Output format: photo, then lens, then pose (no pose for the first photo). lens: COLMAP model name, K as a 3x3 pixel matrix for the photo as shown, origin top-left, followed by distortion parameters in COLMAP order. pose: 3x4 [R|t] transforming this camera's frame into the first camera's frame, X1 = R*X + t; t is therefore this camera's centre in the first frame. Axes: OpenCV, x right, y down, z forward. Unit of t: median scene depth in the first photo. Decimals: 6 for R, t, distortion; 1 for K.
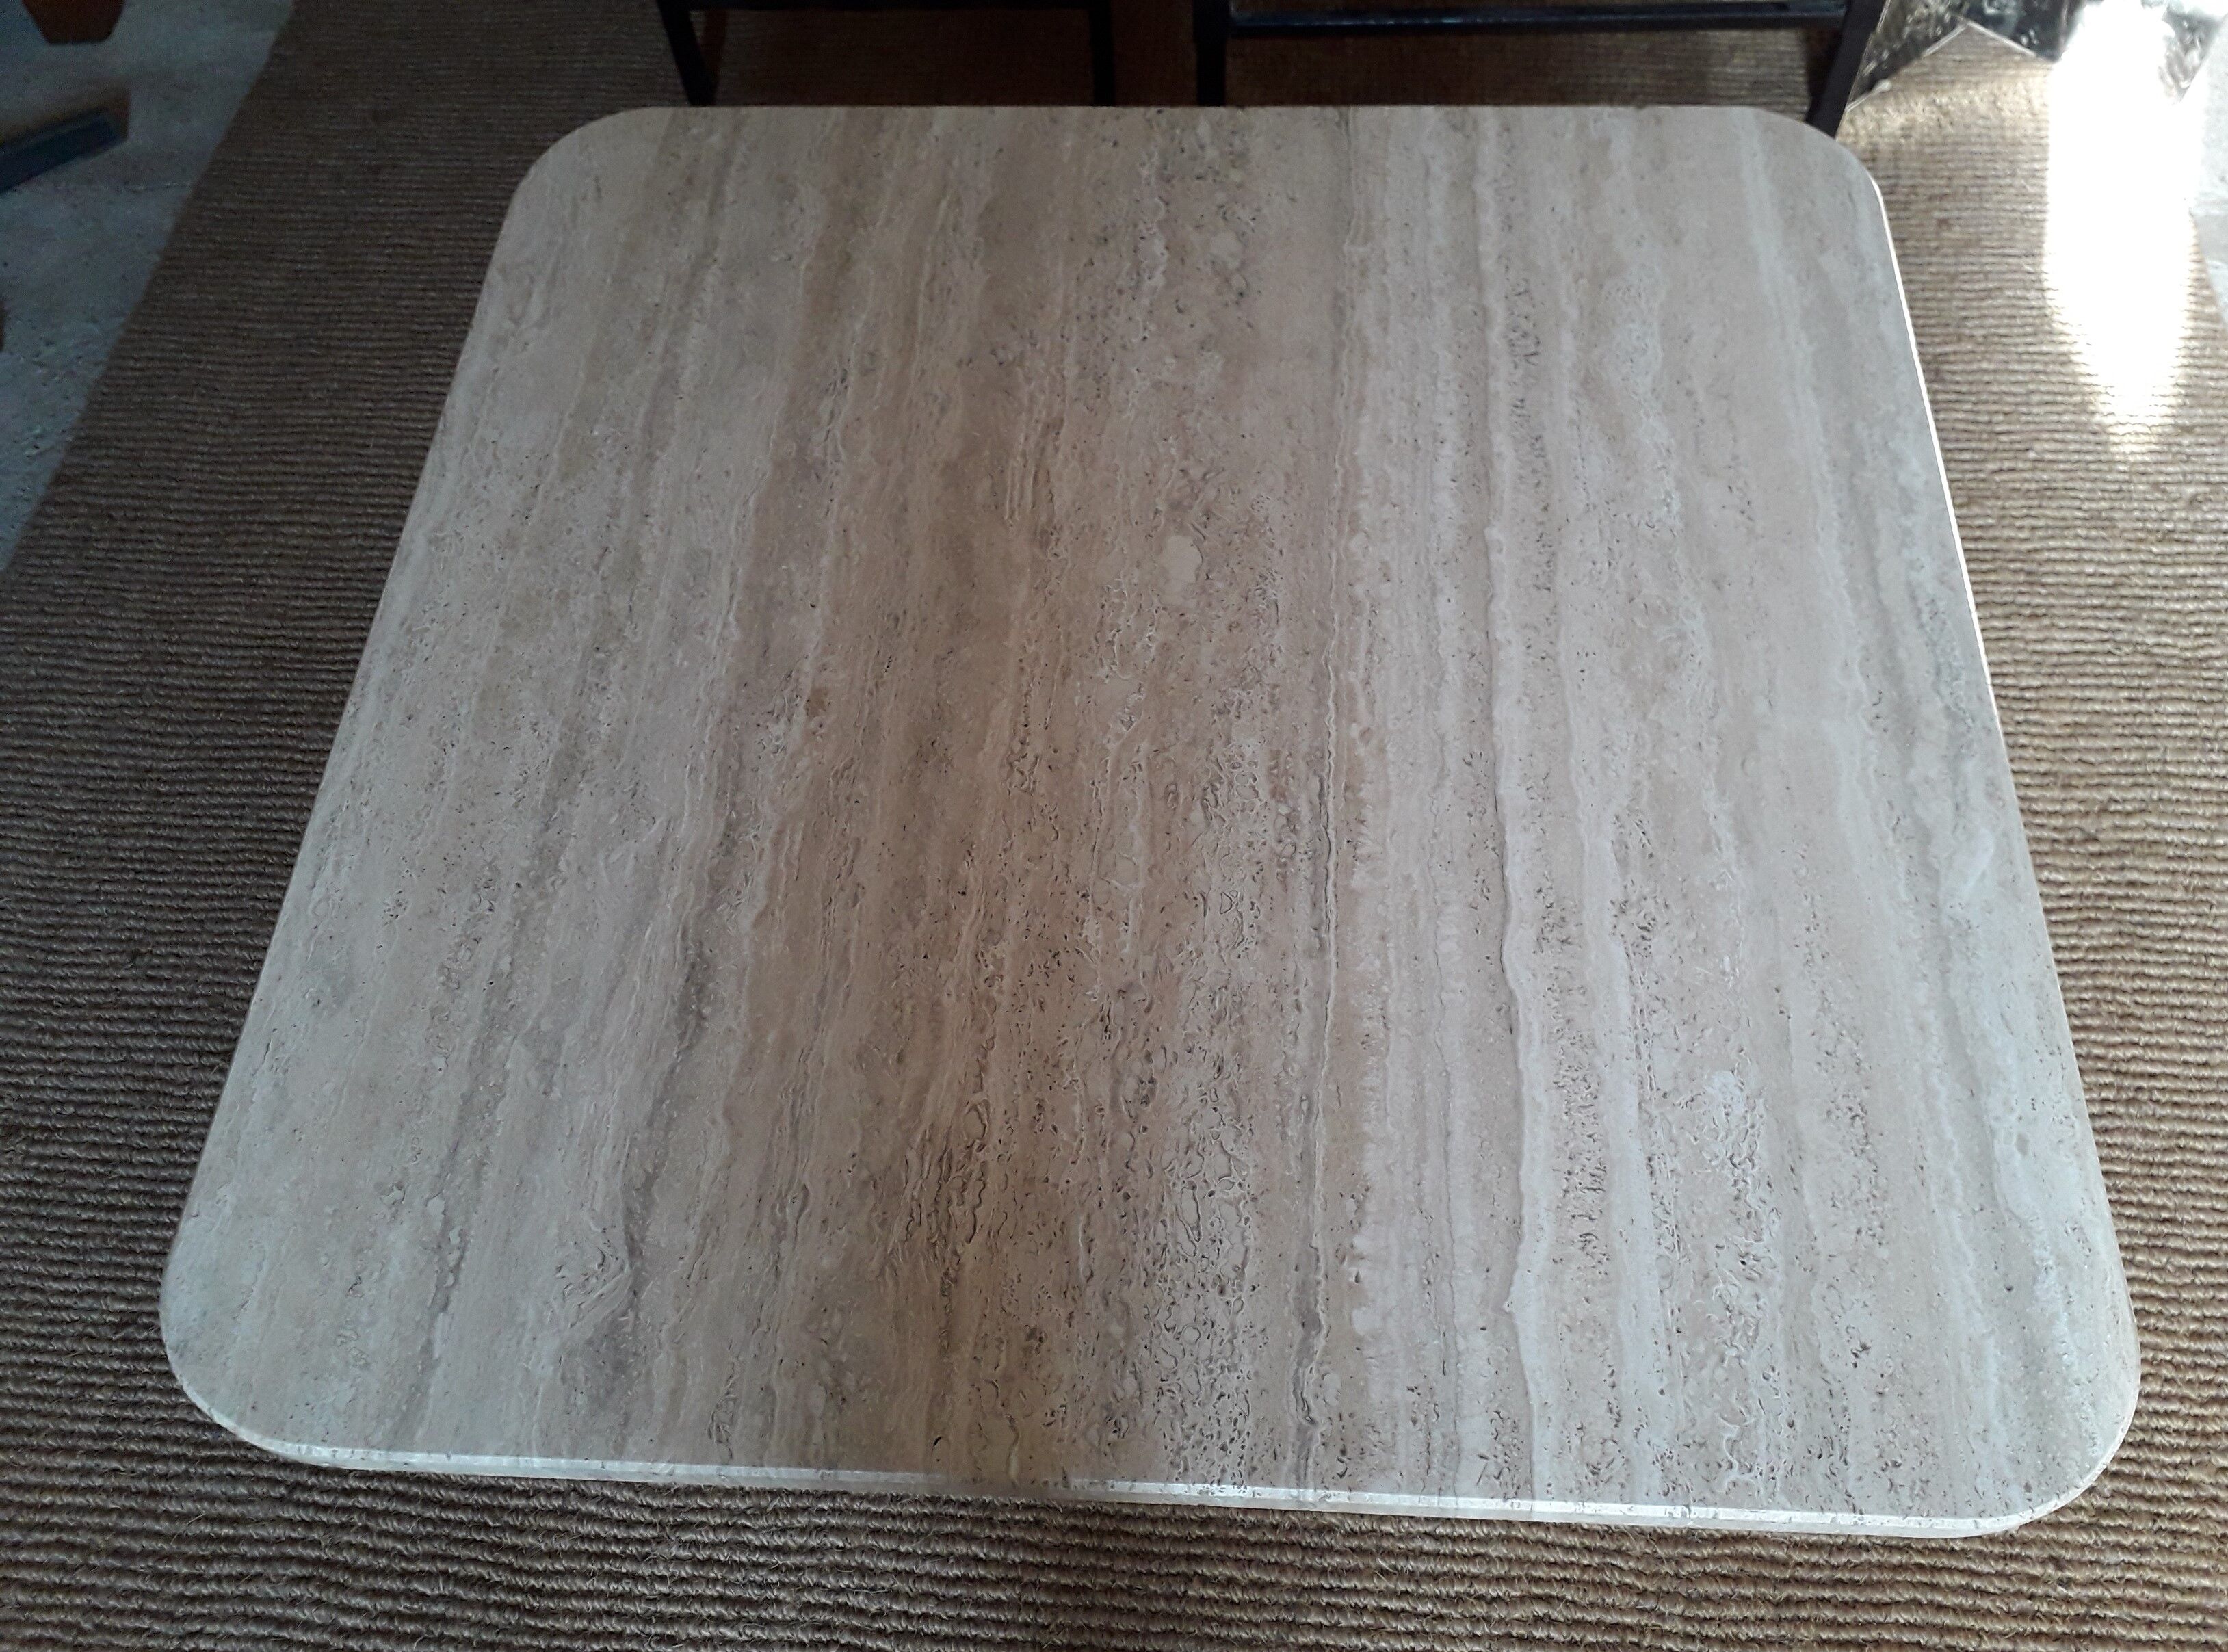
lens RADIAL K [[1812.3, 0, 1140.8], [0, 1812.3, 829.5], [0, 0, 1]] dist [0.088868, -0.190978]
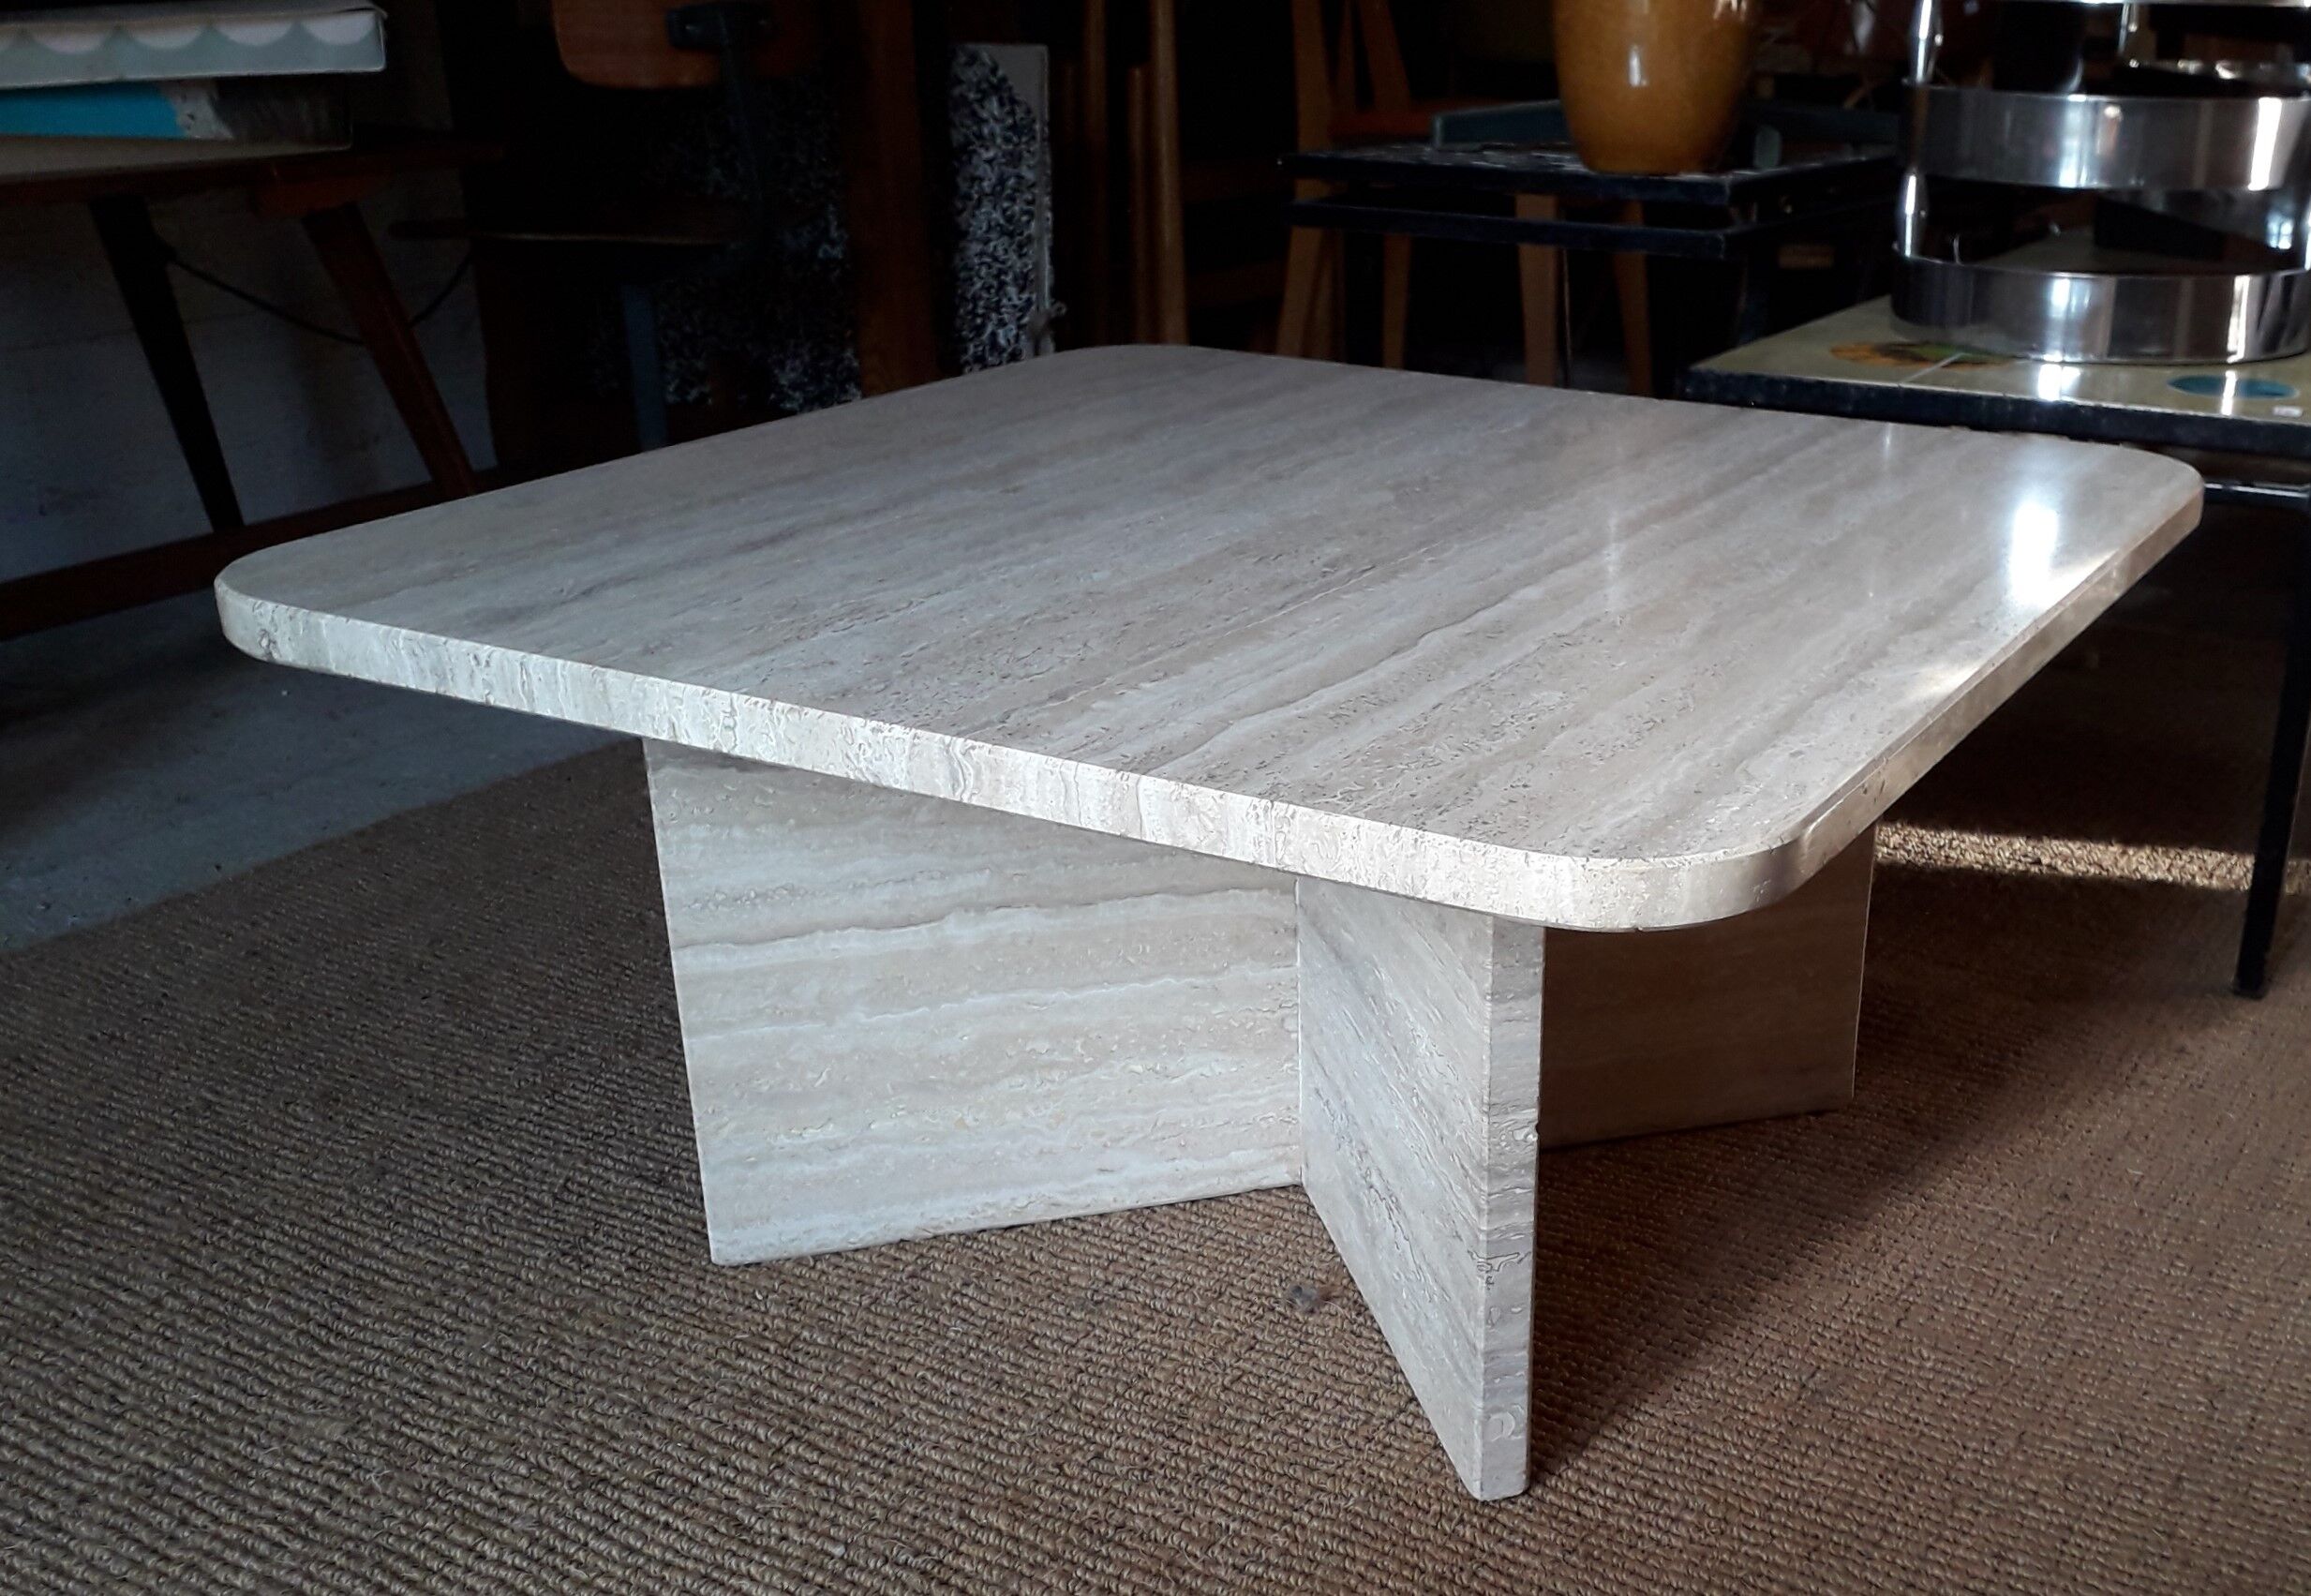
lens RADIAL K [[2476.9, 0, 1455.9], [0, 2476.9, 991.3], [0, 0, 1]] dist [0.173564, -0.503675]
pose [[0.907151, 0.221712, -0.357659, 0.758010], [-0.387449, 0.771712, -0.504325, 0.924127], [0.164195, 0.596074, 0.785962, 0.024104]]
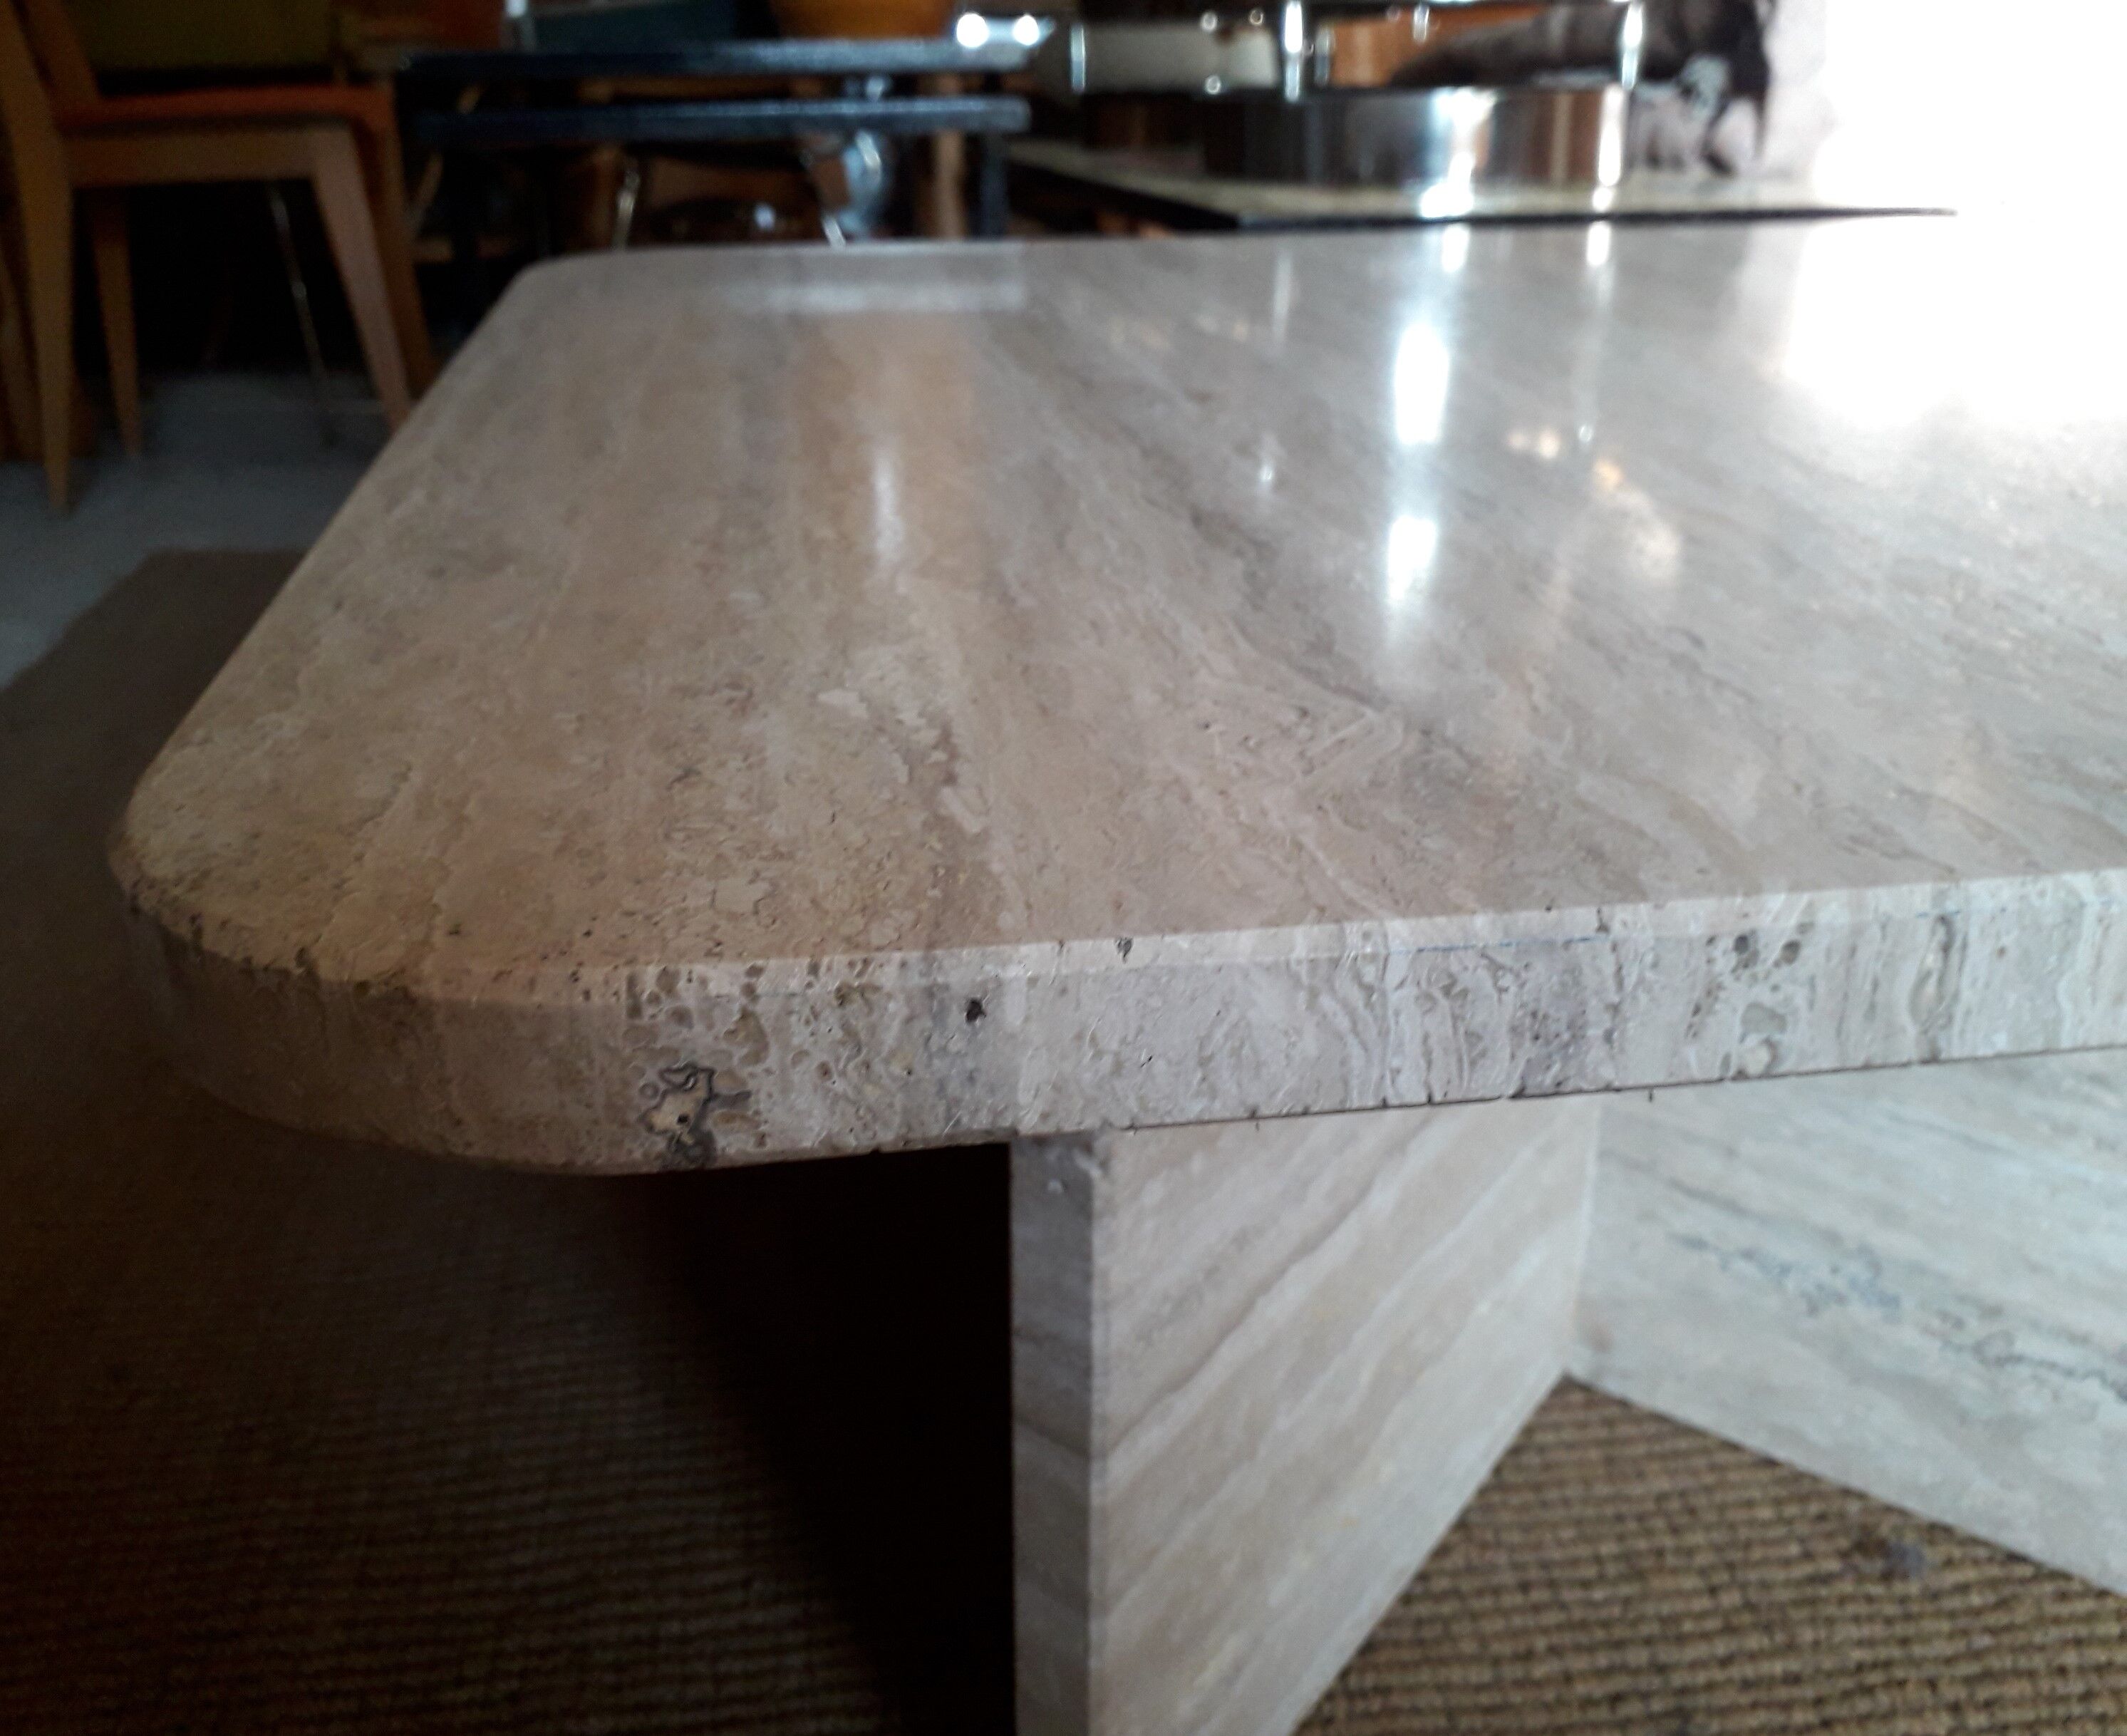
lens RADIAL K [[1919.5, 0, 982.7], [0, 1919.5, 871.9], [0, 0, 1]] dist [0.105985, -0.266570]
pose [[0.984211, -0.044084, 0.171421, -0.408867], [0.136074, 0.807804, -0.573529, 0.463842], [-0.113191, 0.587800, 0.801049, 0.647326]]
